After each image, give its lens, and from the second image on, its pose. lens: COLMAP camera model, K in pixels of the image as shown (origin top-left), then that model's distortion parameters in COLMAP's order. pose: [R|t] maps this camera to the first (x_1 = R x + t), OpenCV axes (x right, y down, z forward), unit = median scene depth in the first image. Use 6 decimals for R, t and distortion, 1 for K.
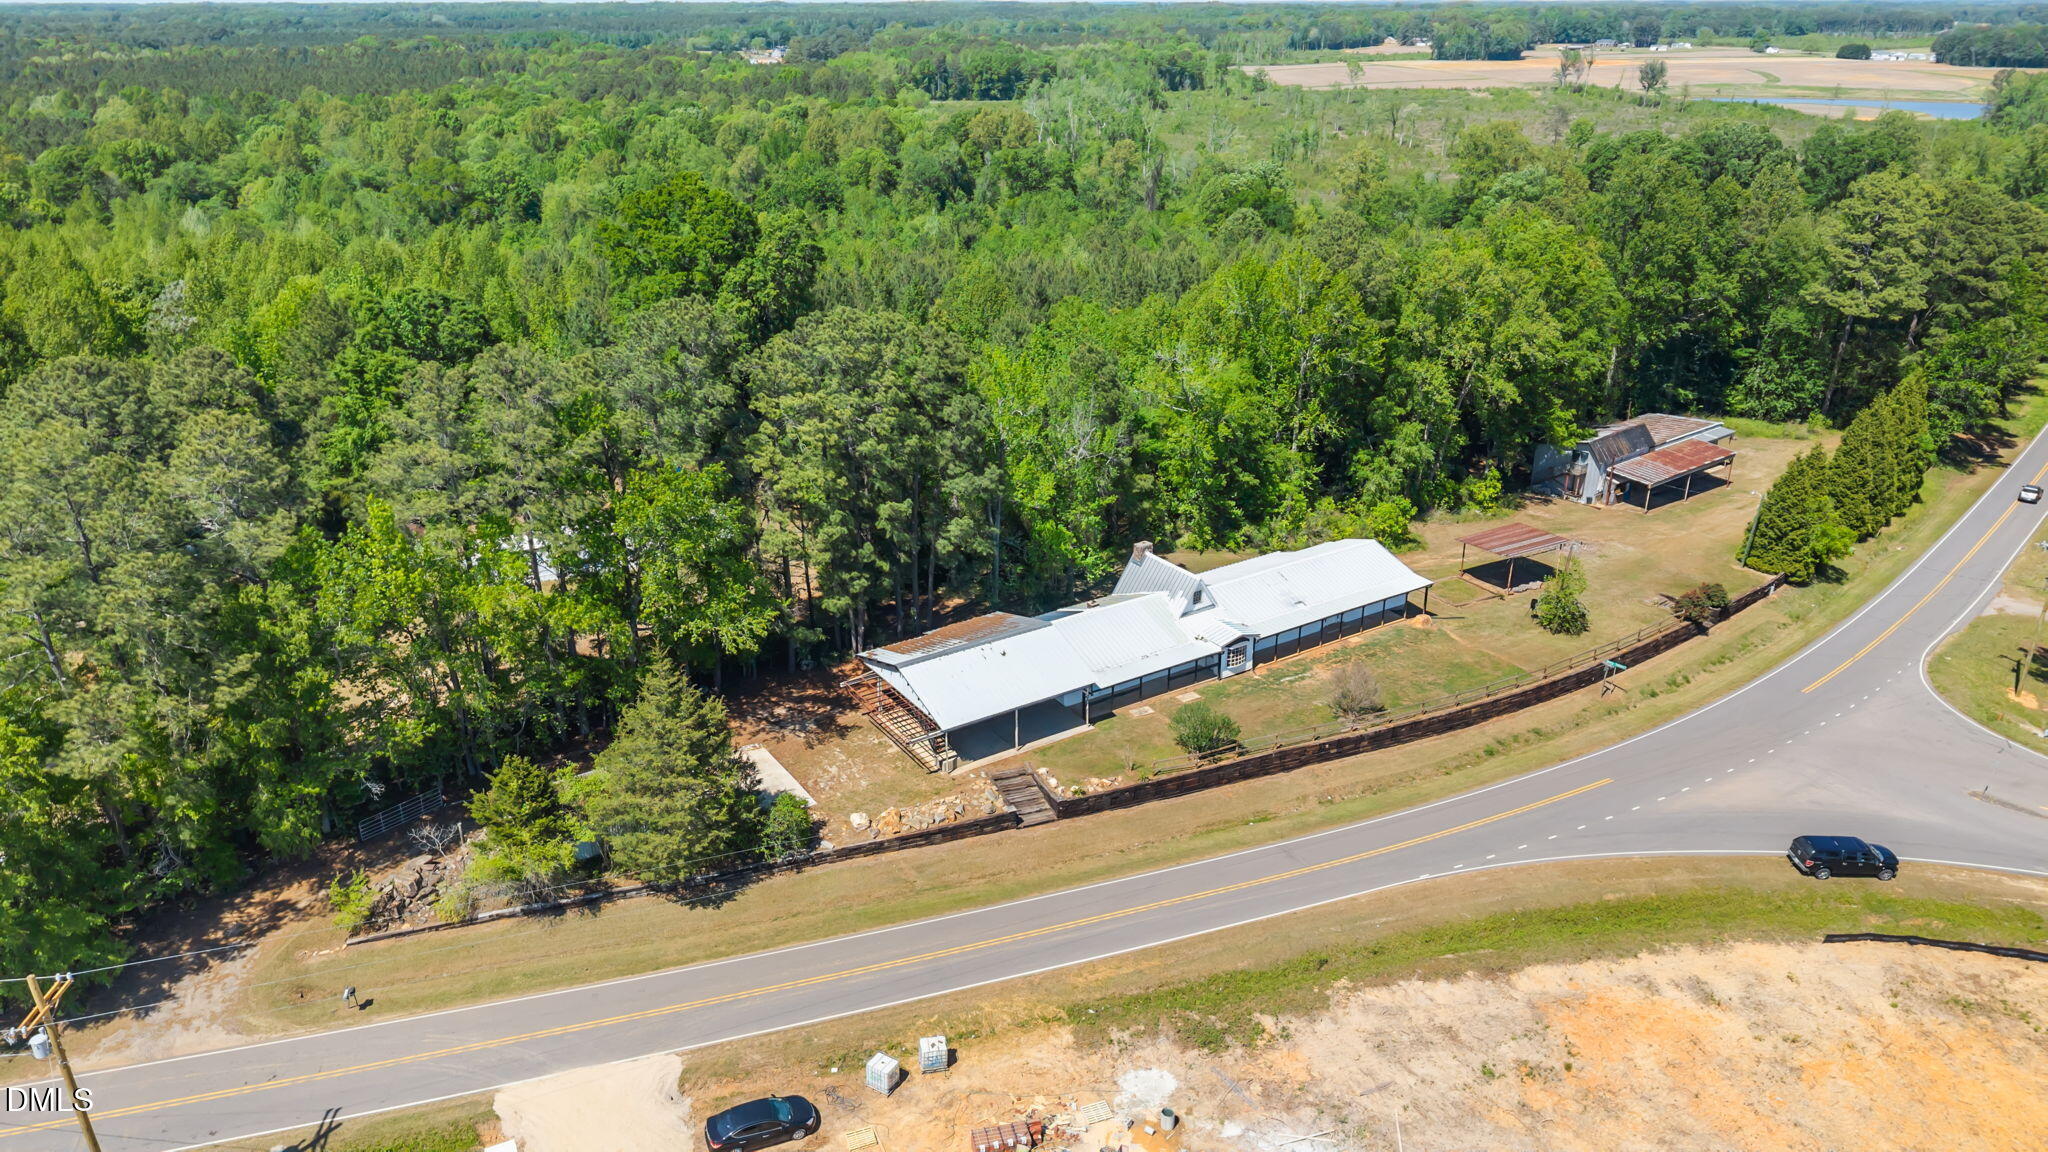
lens RADIAL K [[1370.3, 0, 1019.9], [0, 1370.3, 572.9], [0, 0, 1]] dist [0.016239, -0.018339]
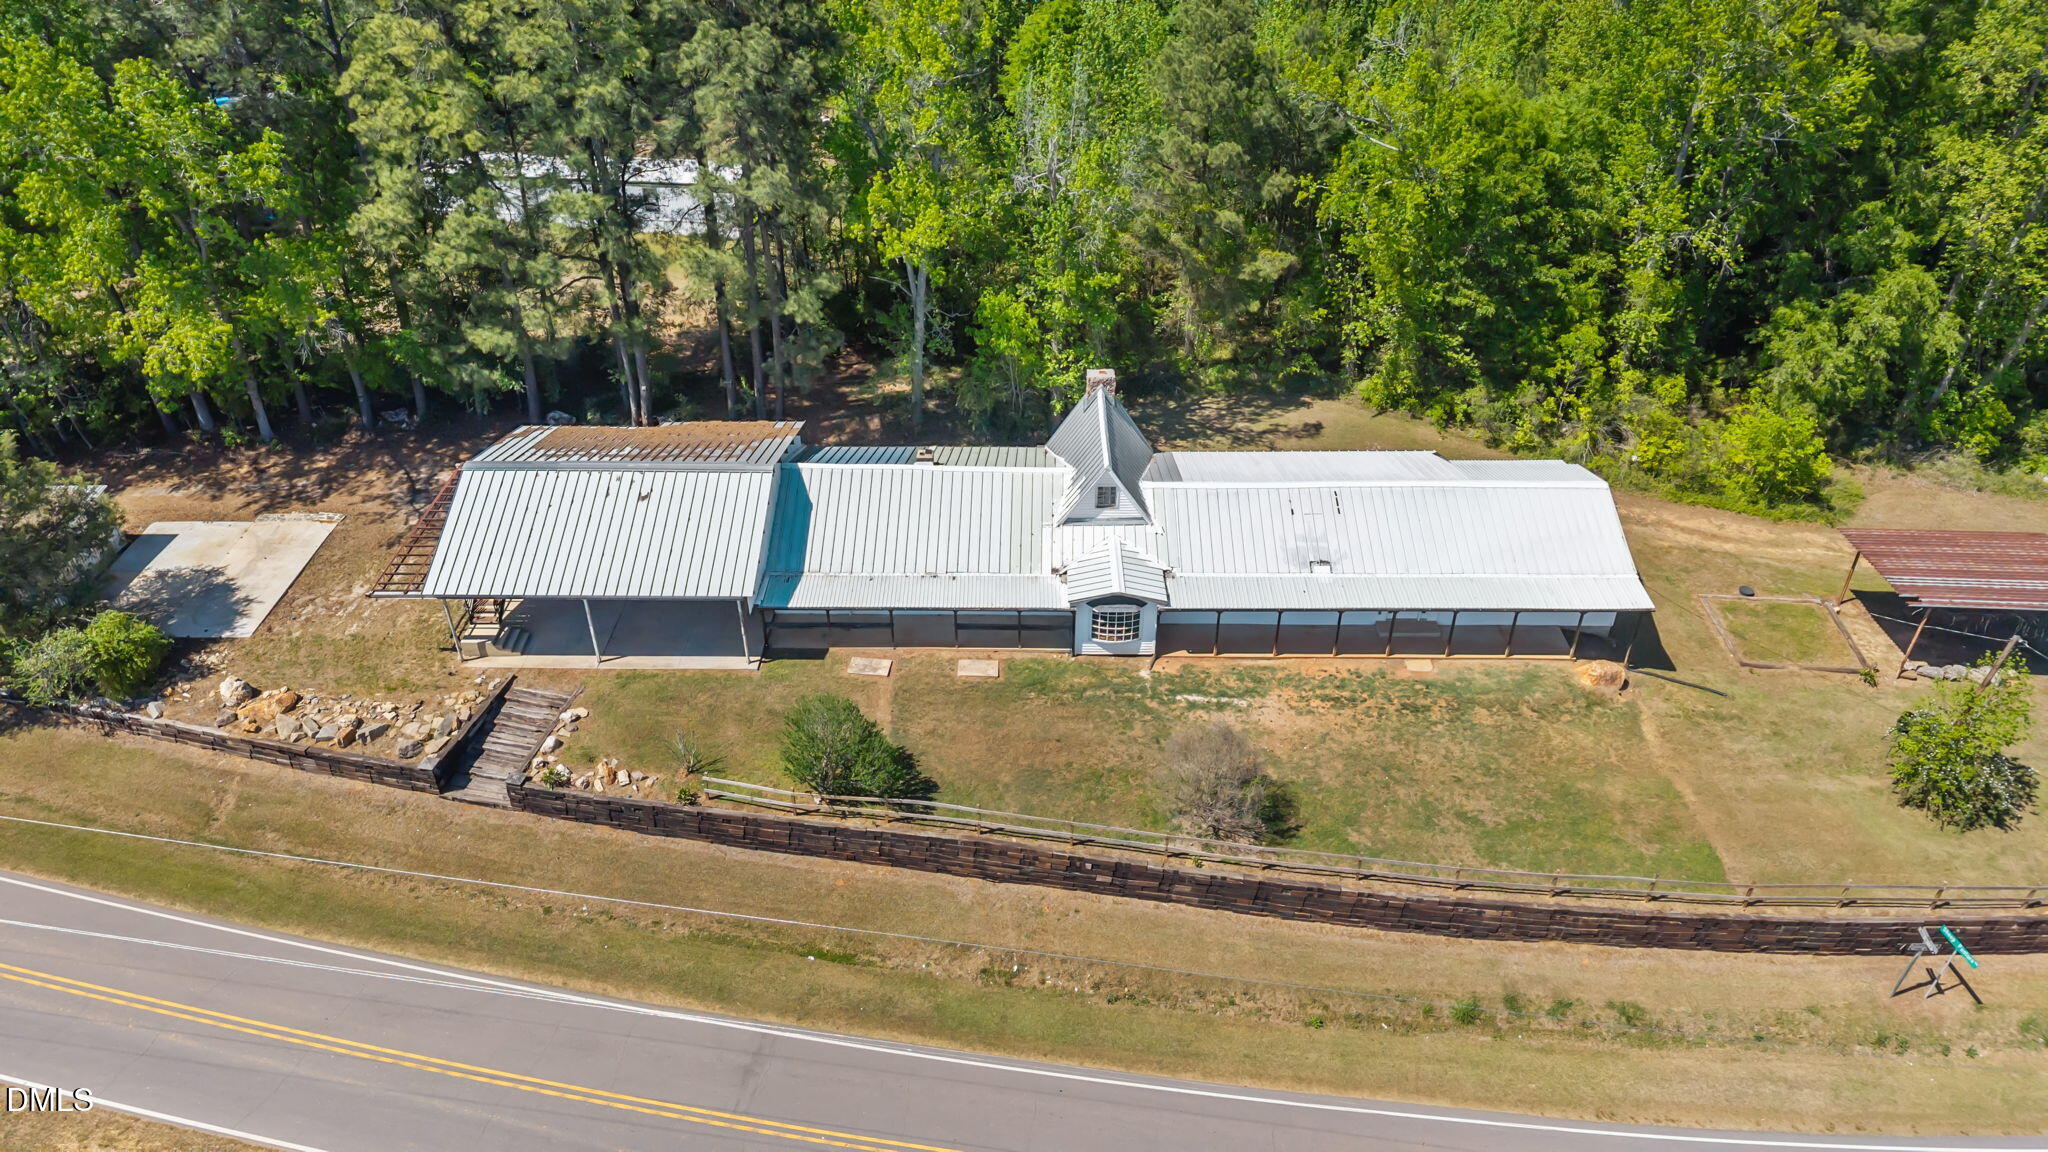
lens RADIAL K [[1370.3, 0, 1024.5], [0, 1370.3, 580.4], [0, 0, 1]] dist [0.016239, -0.018339]
pose [[0.831227, 0.324005, -0.451754, 0.358681], [-0.213674, 0.936386, 0.278432, -0.095159], [0.513230, -0.134912, 0.847581, 0.525907]]
